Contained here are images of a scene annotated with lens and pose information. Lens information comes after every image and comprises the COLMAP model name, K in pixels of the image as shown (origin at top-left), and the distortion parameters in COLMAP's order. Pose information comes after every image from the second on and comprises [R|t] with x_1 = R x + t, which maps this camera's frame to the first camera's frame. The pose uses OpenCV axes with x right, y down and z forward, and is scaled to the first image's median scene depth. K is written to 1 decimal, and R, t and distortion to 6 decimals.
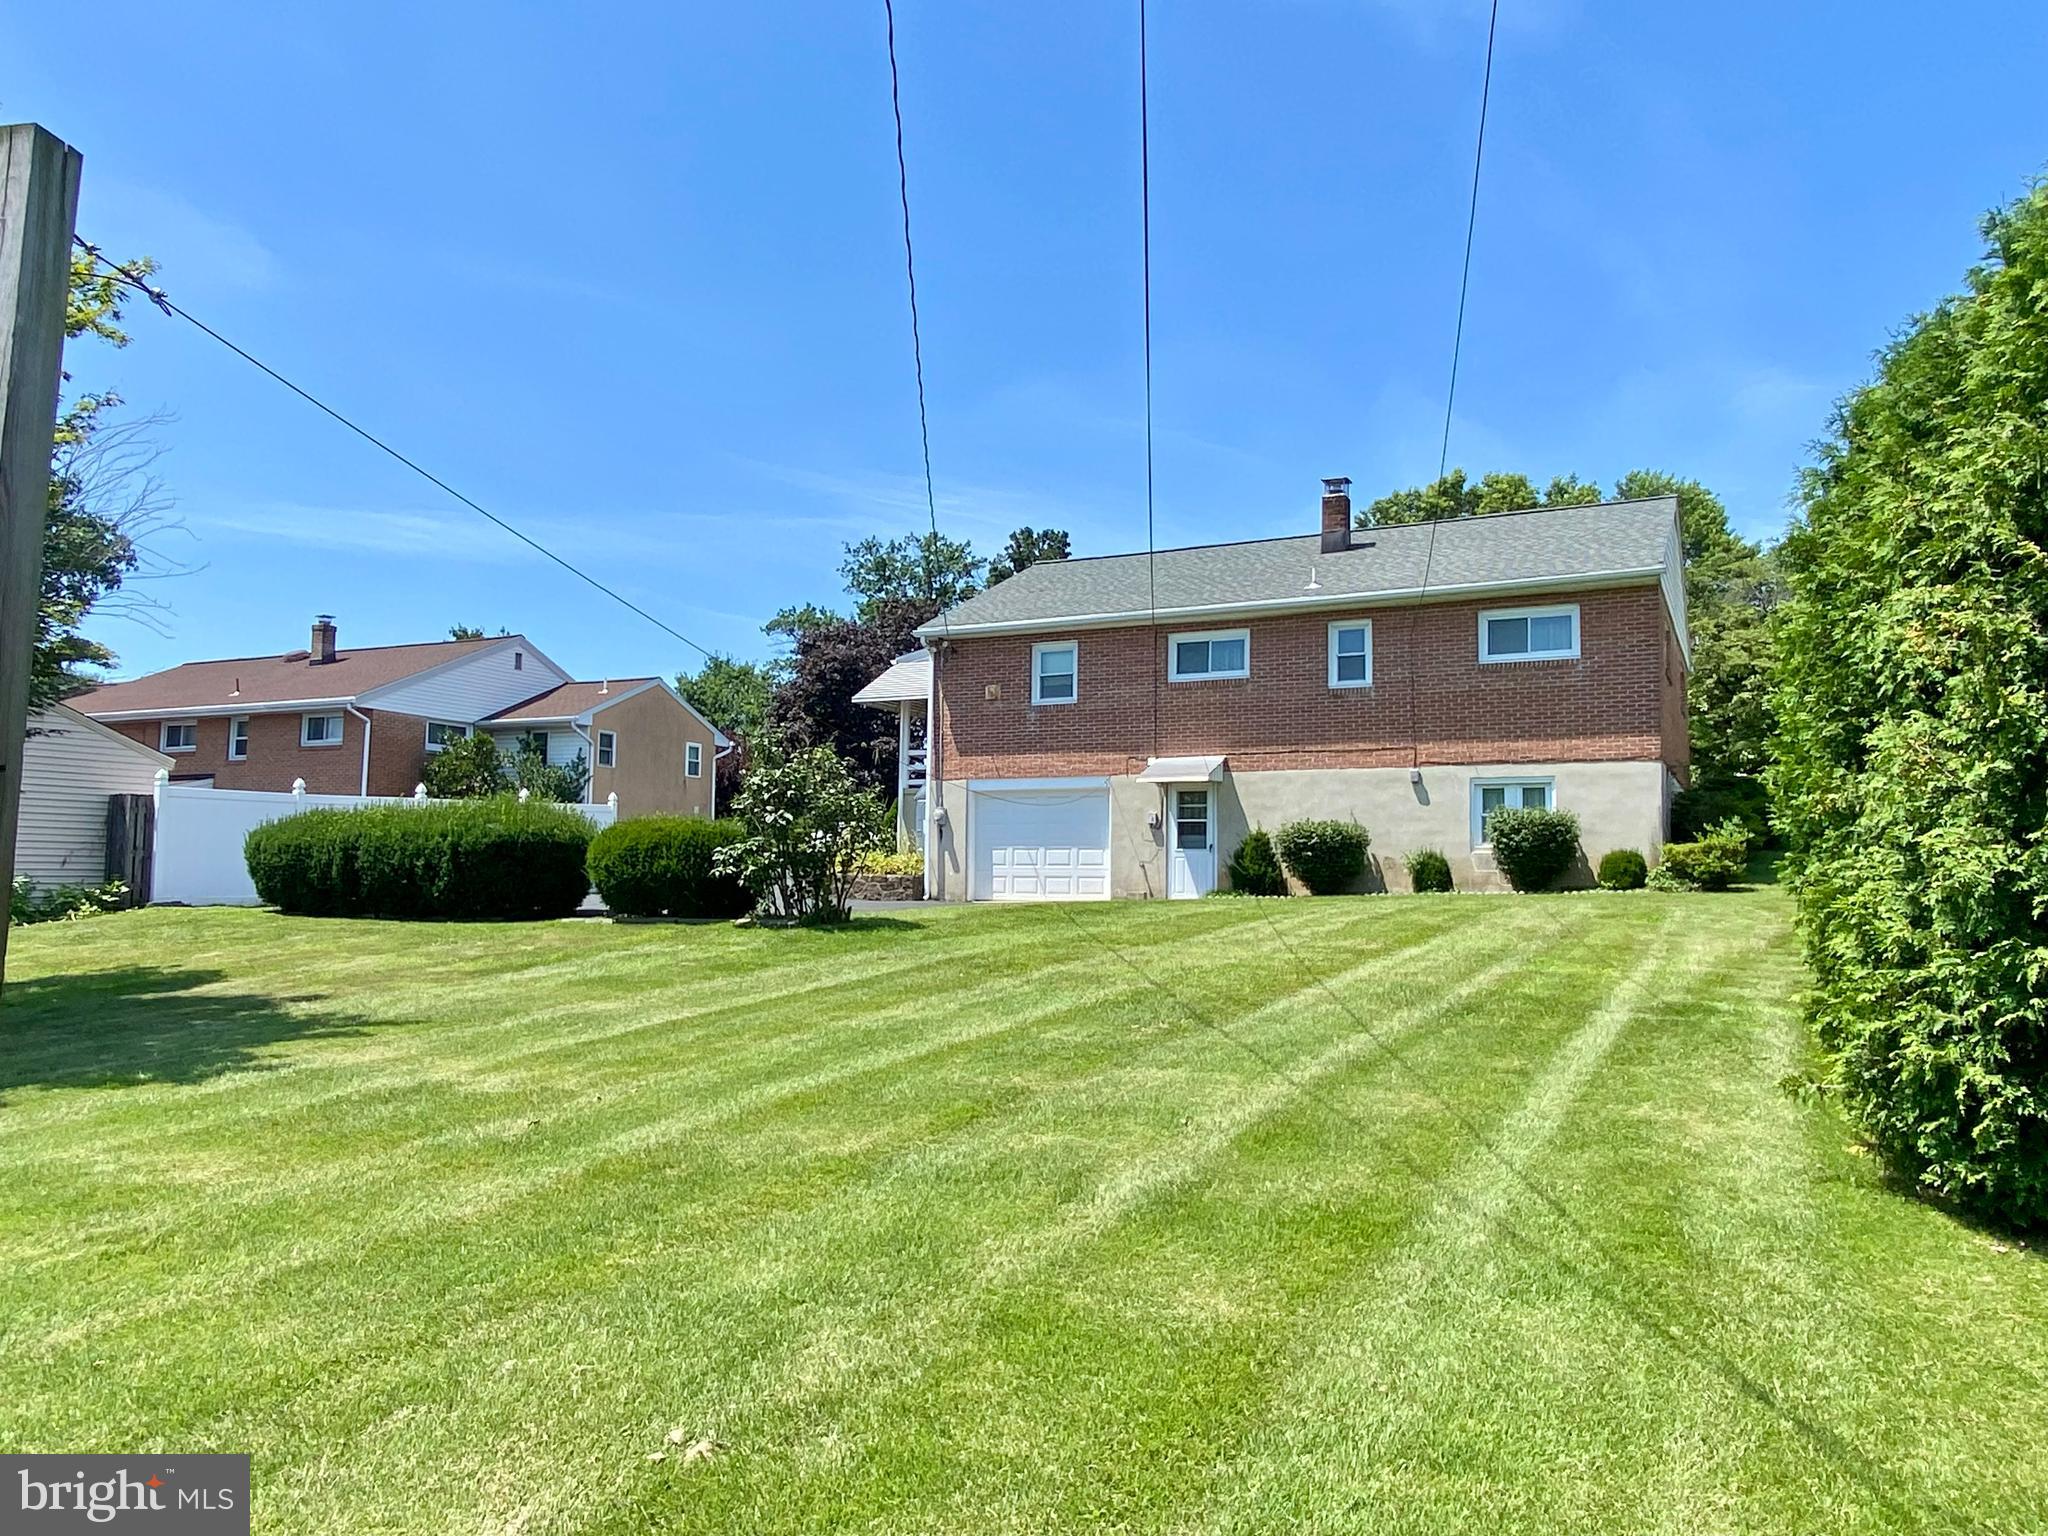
lens RADIAL K [[1468.2, 0, 1024.0], [0, 1468.2, 768.0], [0, 0, 1]] dist [0.099734, -0.123601]
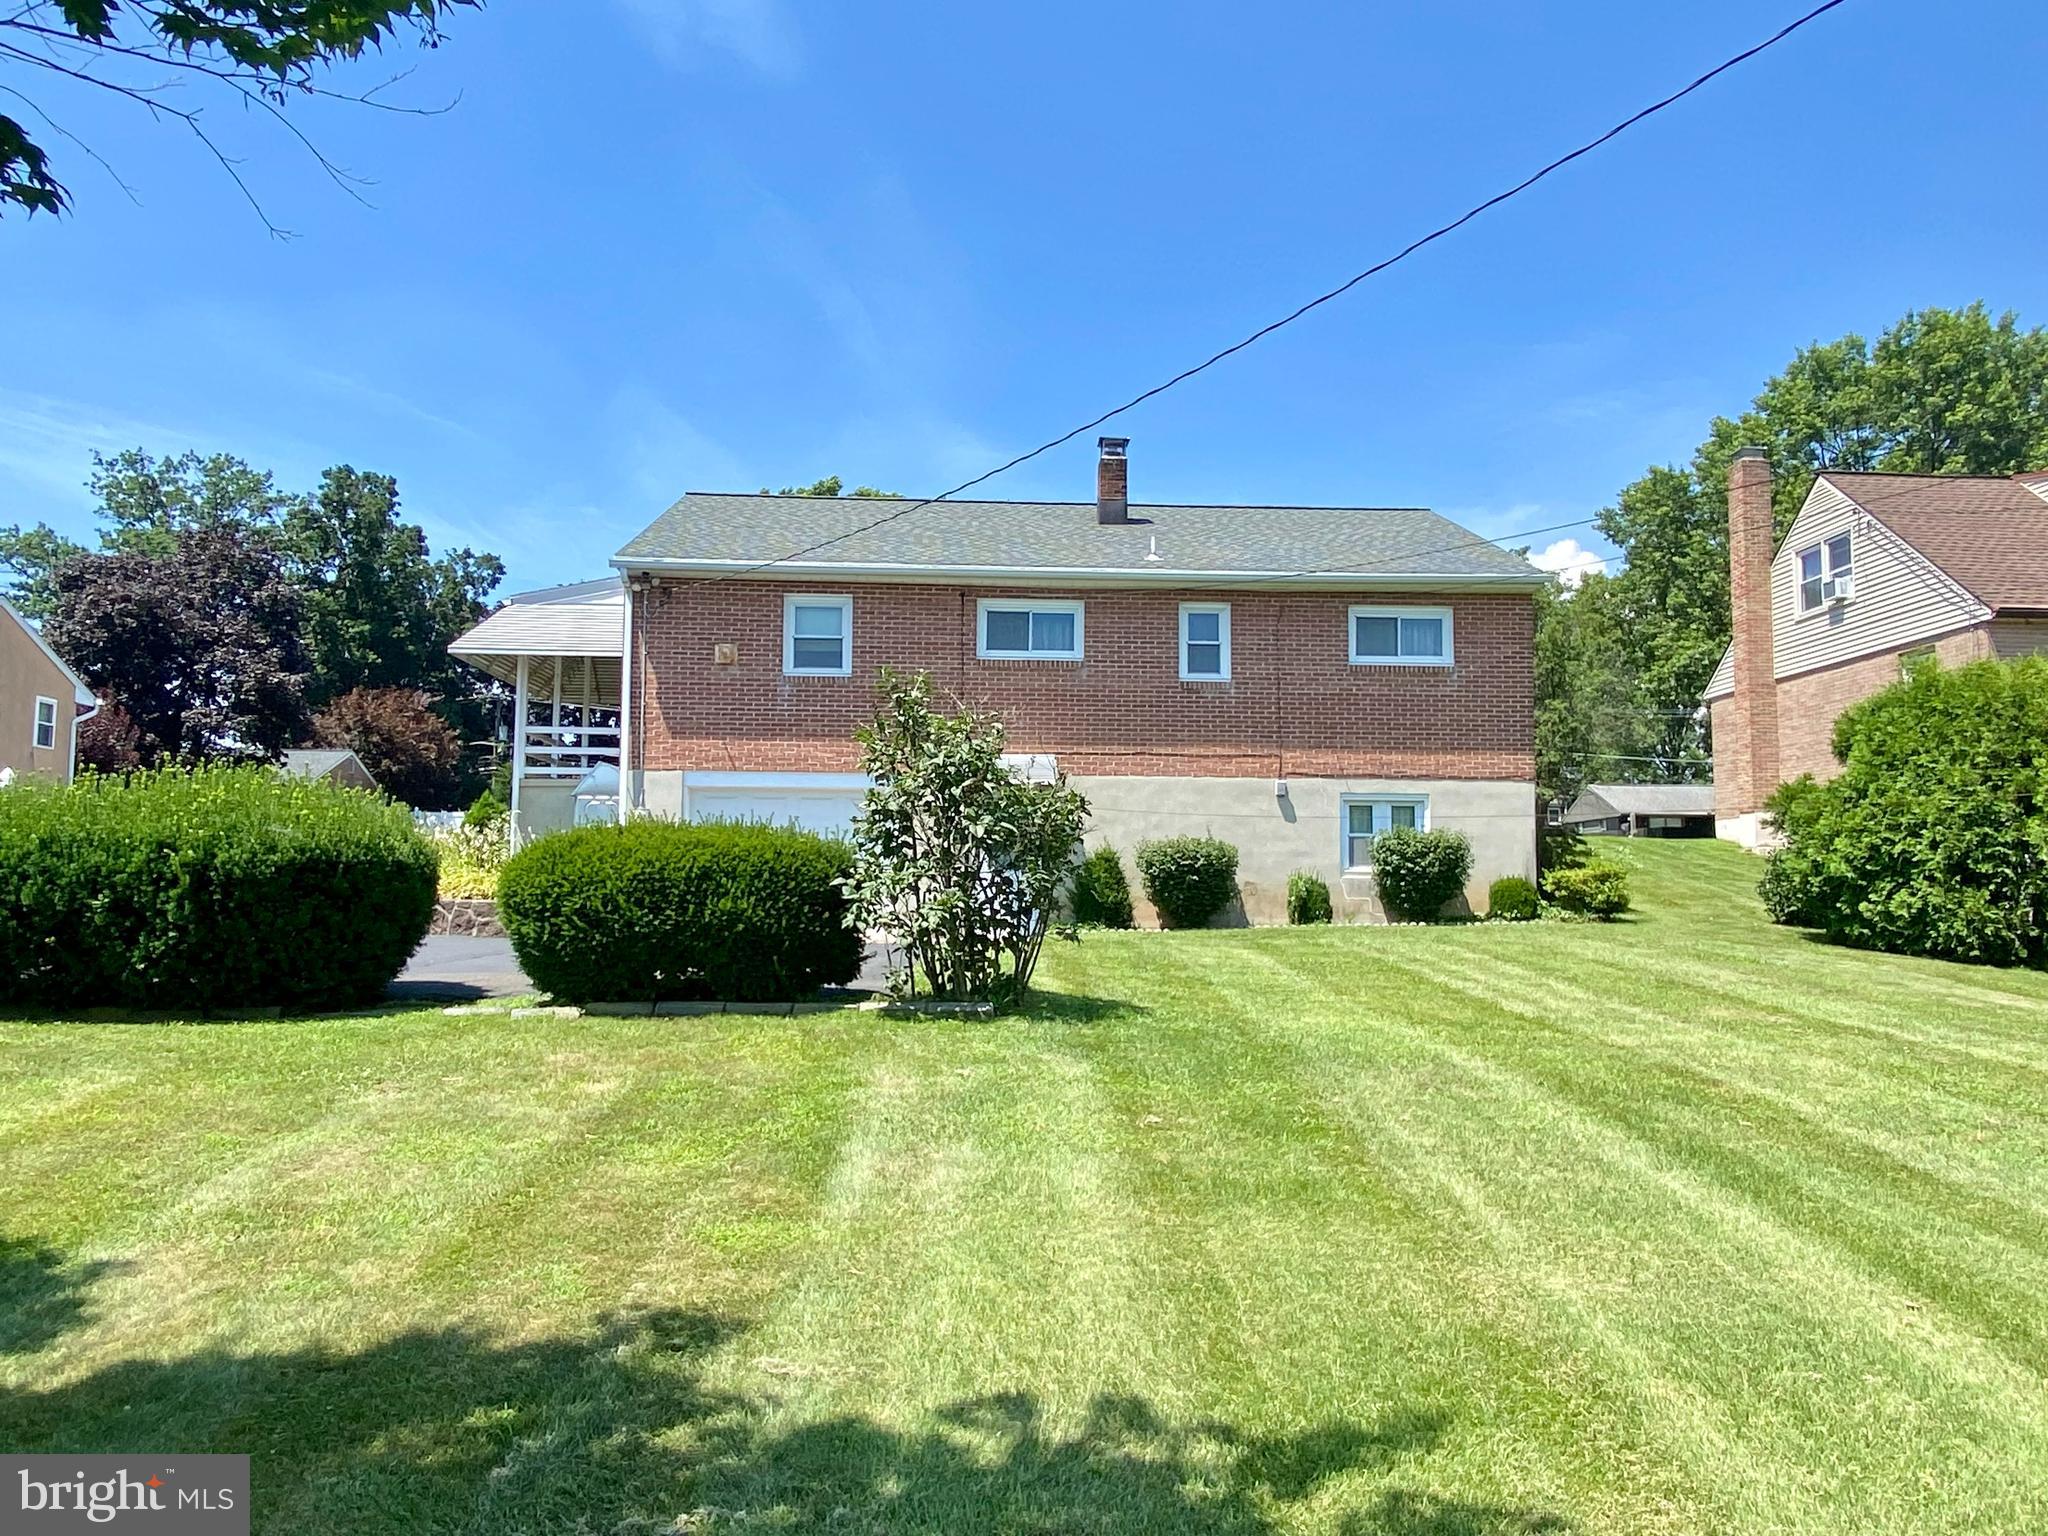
lens RADIAL K [[1468.2, 0, 1024.0], [0, 1468.2, 768.0], [0, 0, 1]] dist [0.099734, -0.123601]
pose [[0.870757, 0.041456, 0.489963, -0.277884], [-0.040016, 0.999109, -0.013419, 0.010669], [-0.490083, -0.007922, 0.871640, 0.308207]]
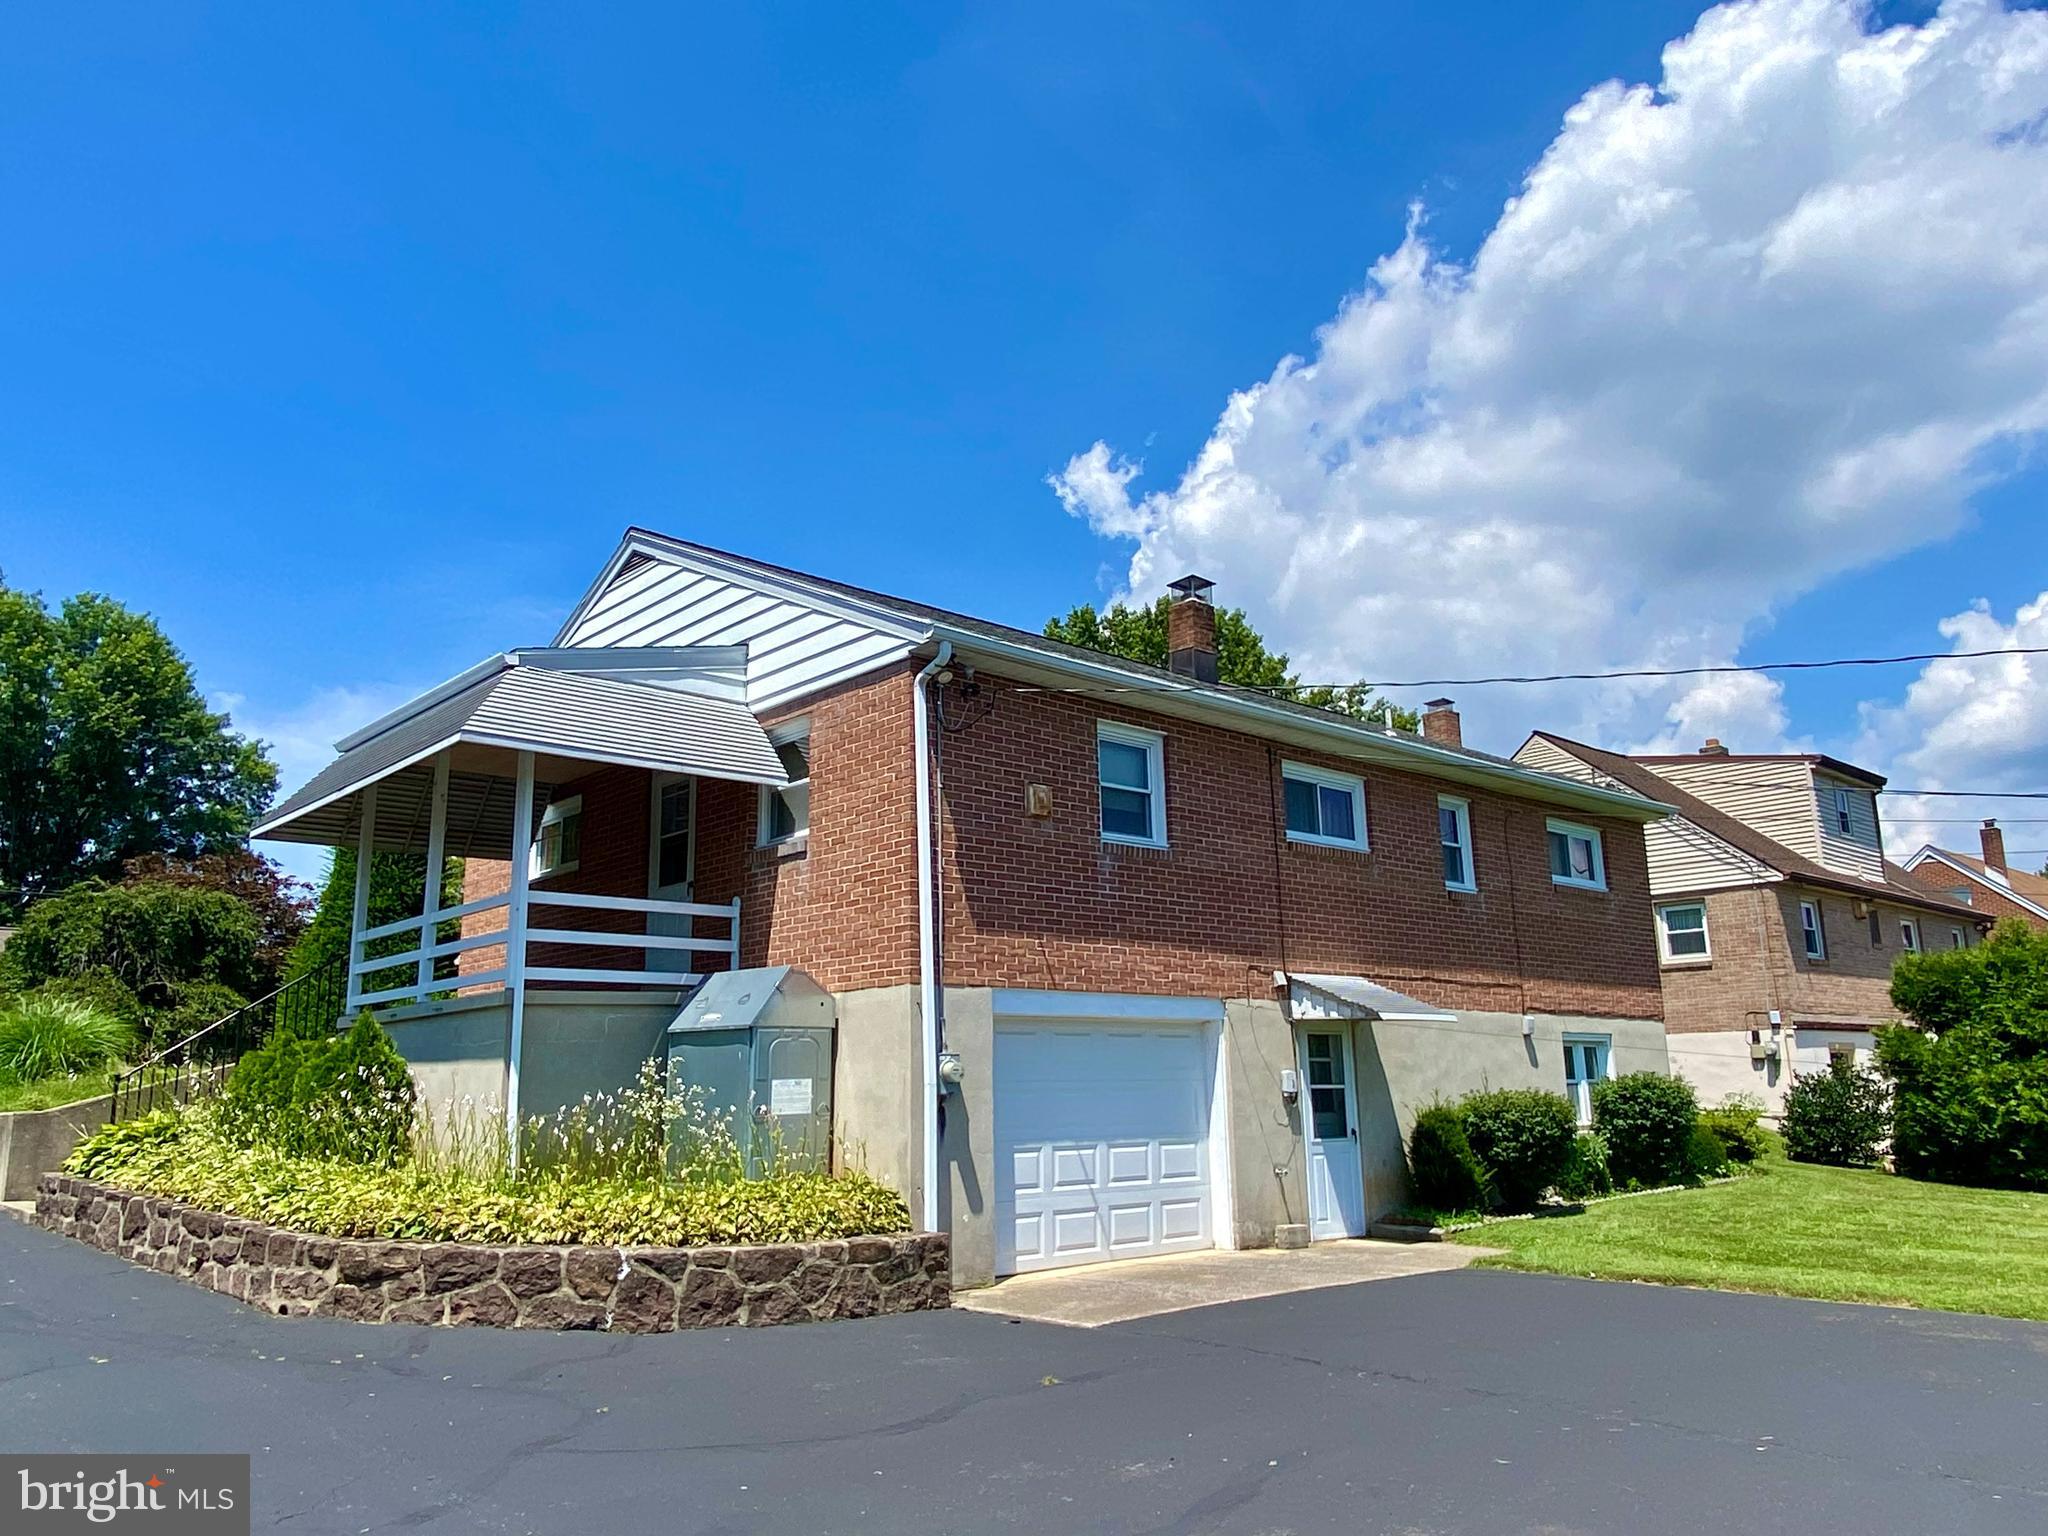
lens RADIAL K [[1468.2, 0, 1024.0], [0, 1468.2, 768.0], [0, 0, 1]] dist [0.099734, -0.123601]
pose [[0.366327, 0.187484, 0.911403, -0.492735], [-0.051464, 0.982074, -0.181336, 0.024947], [-0.929062, 0.019523, 0.369408, 0.917972]]
